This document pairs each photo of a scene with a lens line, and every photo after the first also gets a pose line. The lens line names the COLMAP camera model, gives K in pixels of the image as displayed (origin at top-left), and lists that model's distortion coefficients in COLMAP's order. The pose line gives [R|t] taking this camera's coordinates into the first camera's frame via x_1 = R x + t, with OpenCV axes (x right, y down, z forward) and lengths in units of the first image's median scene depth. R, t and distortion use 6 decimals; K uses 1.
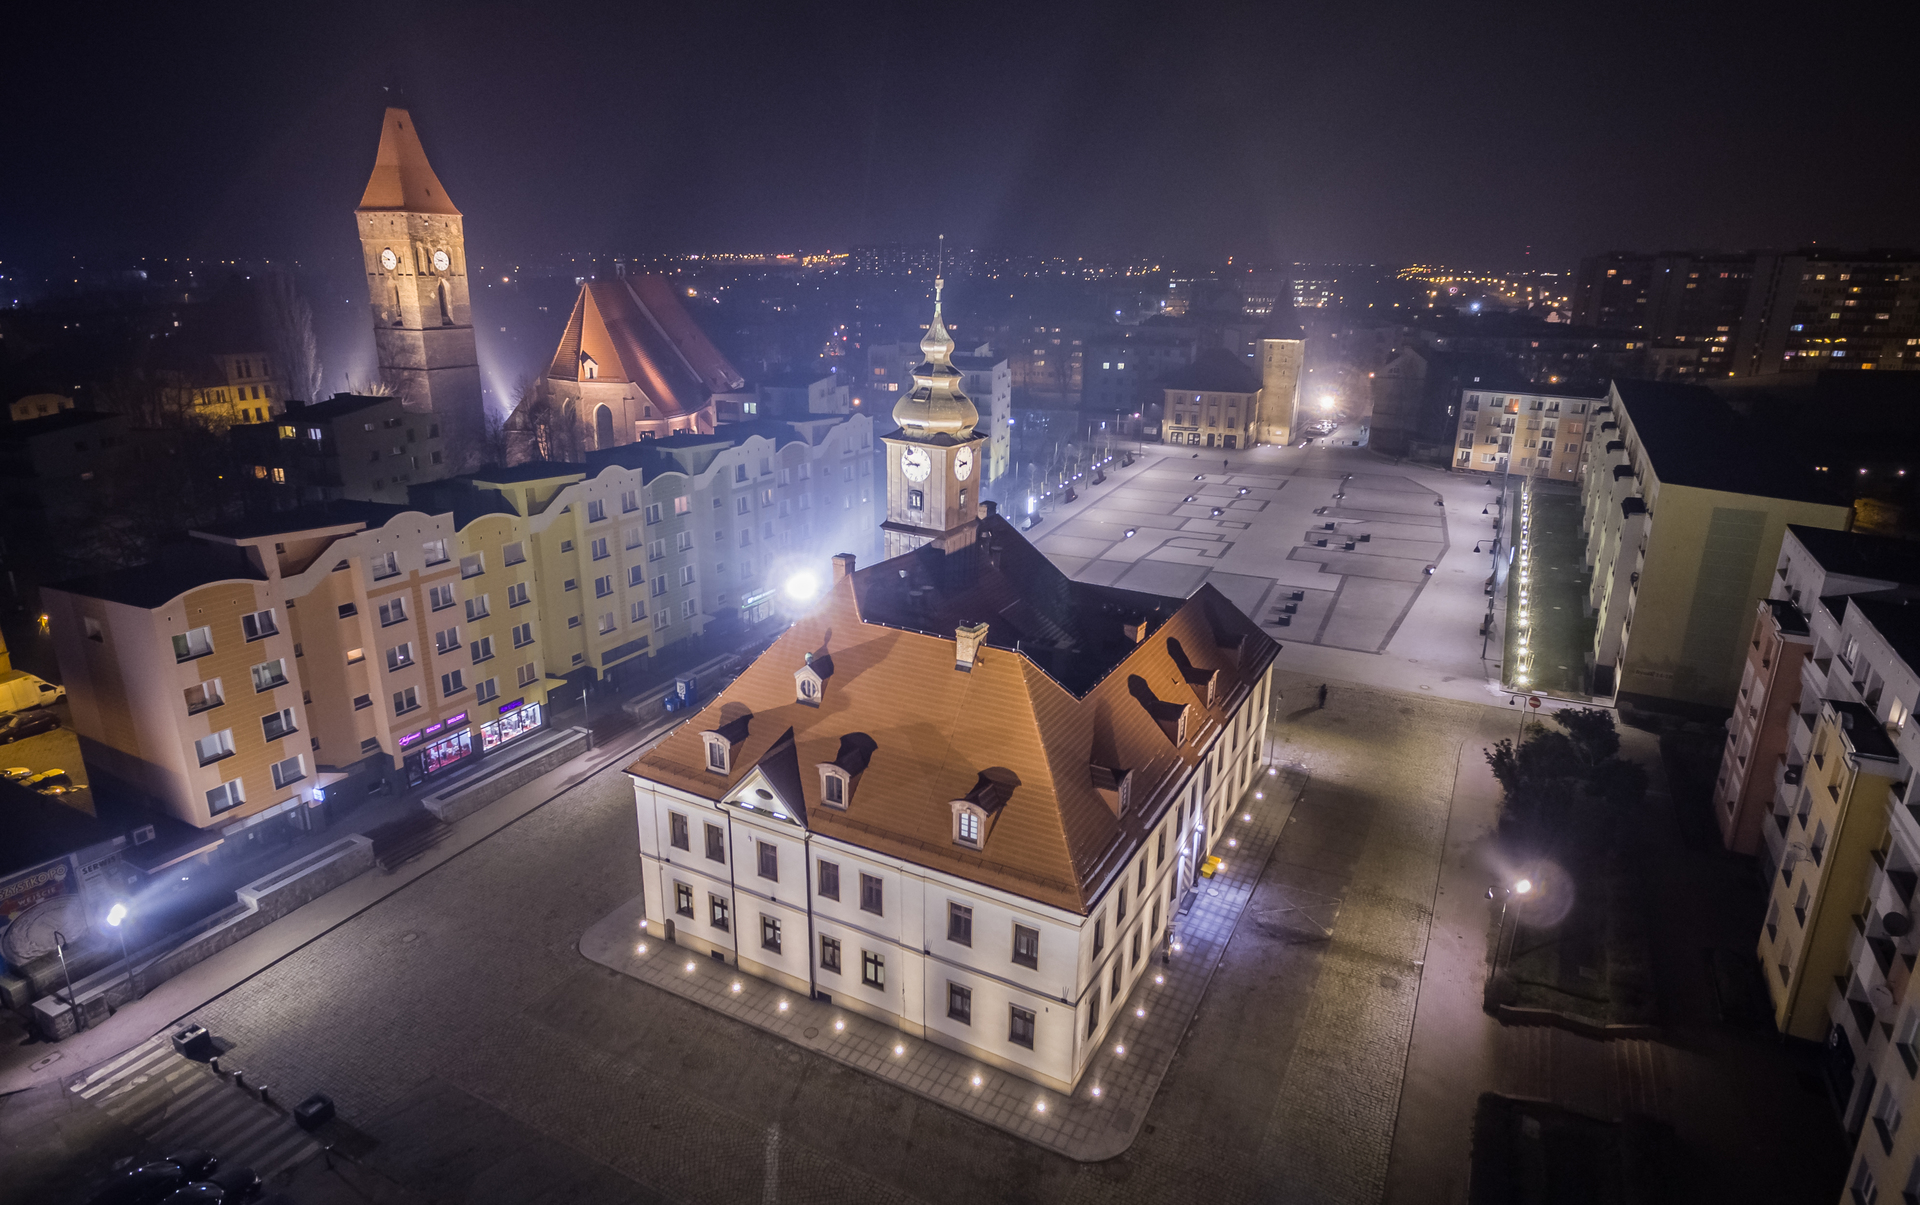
lens RADIAL K [[1081.5, 0, 954.7], [0, 1081.5, 596.4], [0, 0, 1]] dist [0.007762, 0.000260]
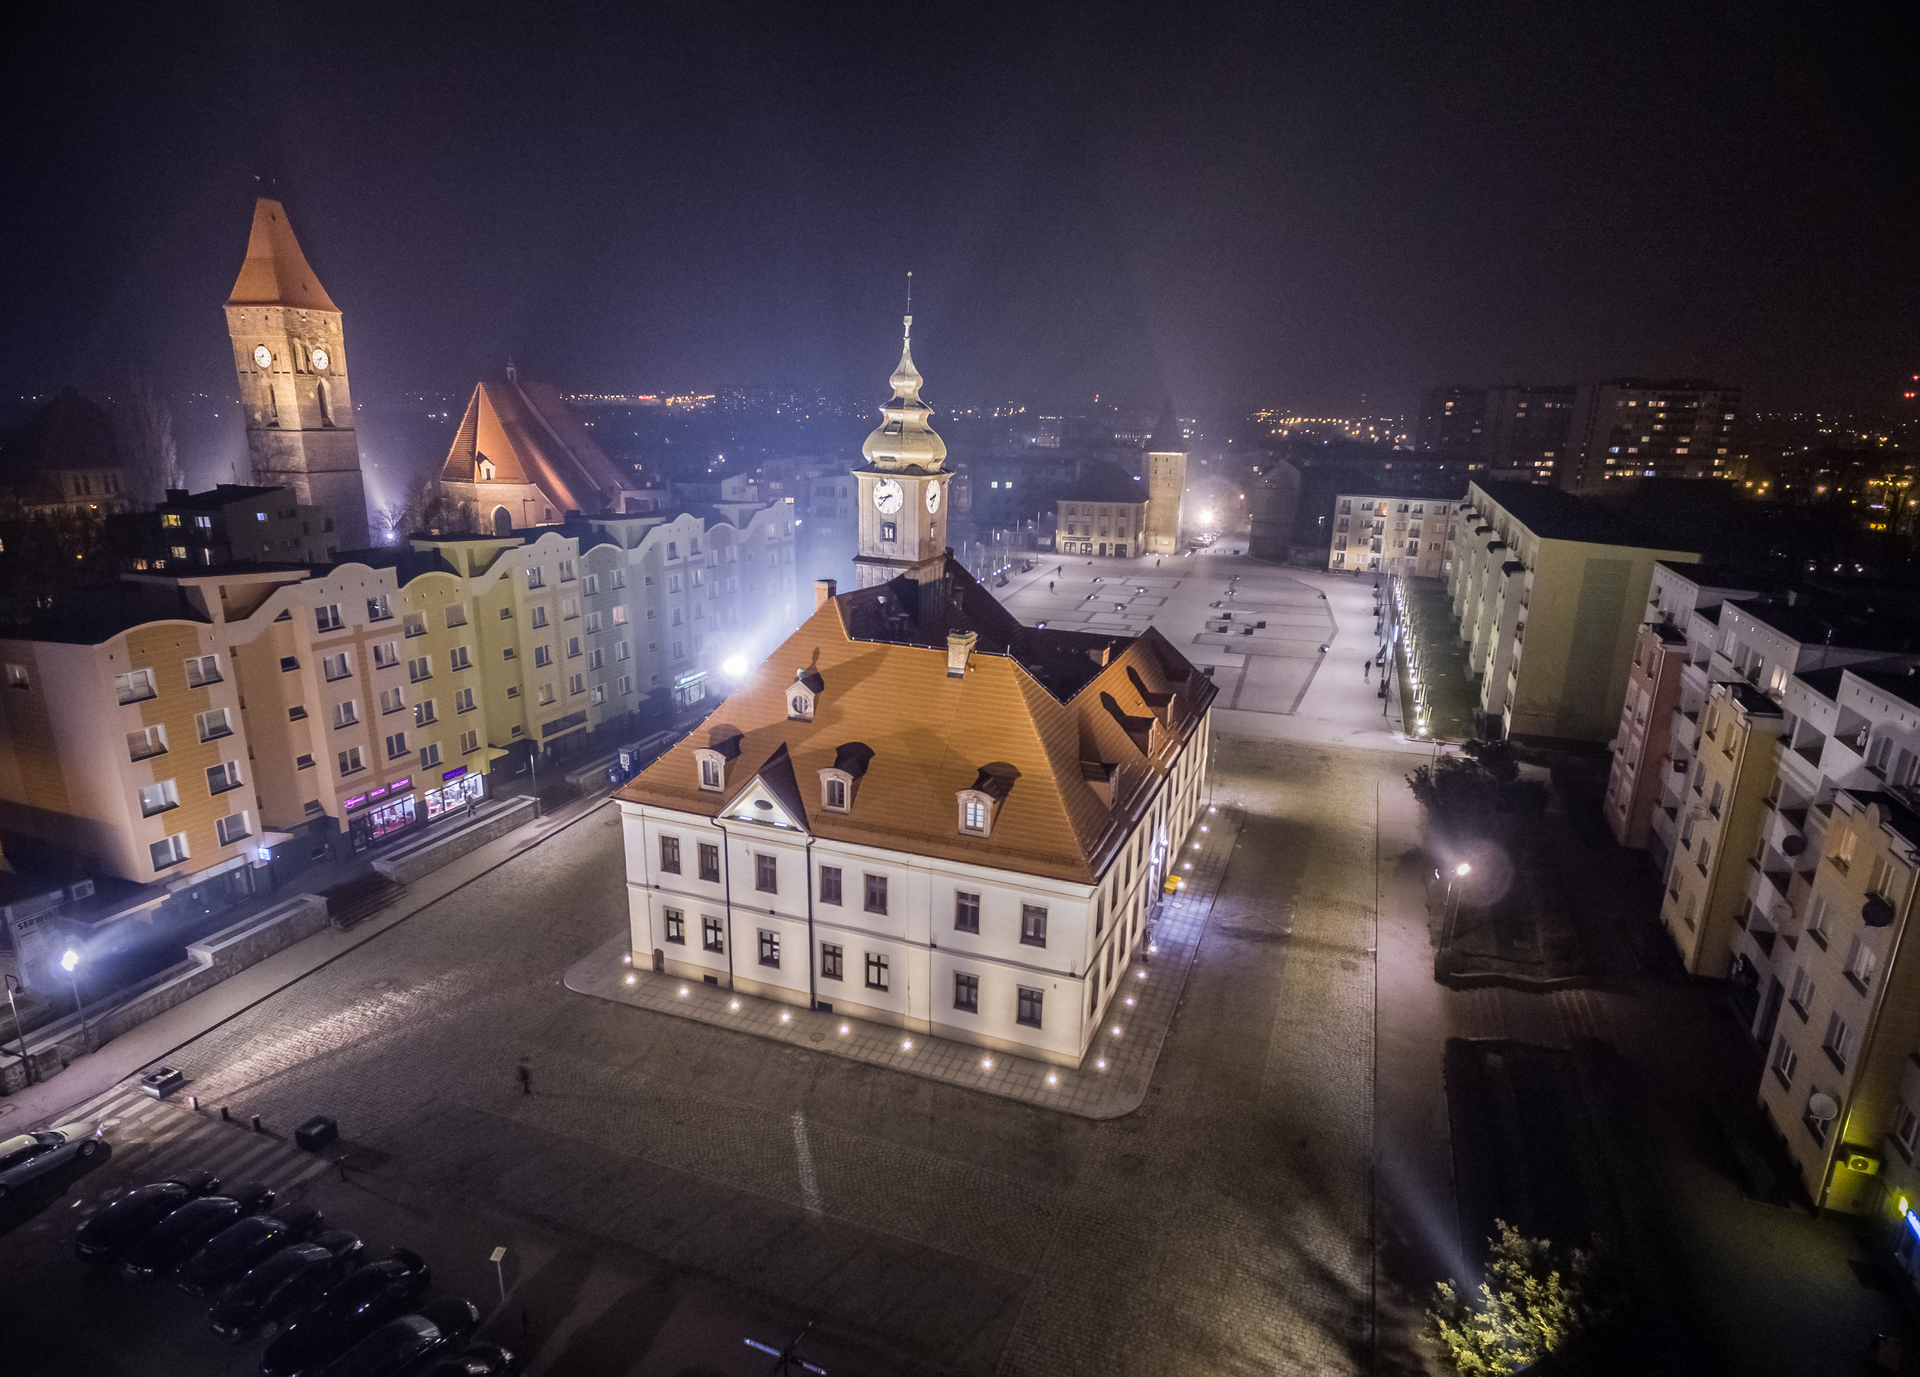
lens RADIAL K [[1081.9, 0, 955.6], [0, 1081.9, 722.6], [0, 0, 1]] dist [0.006152, -0.000879]
pose [[0.992723, -0.028785, 0.116926, -0.083657], [0.030701, 0.999422, -0.014617, 0.092871], [-0.116438, 0.018101, 0.993033, -0.022346]]
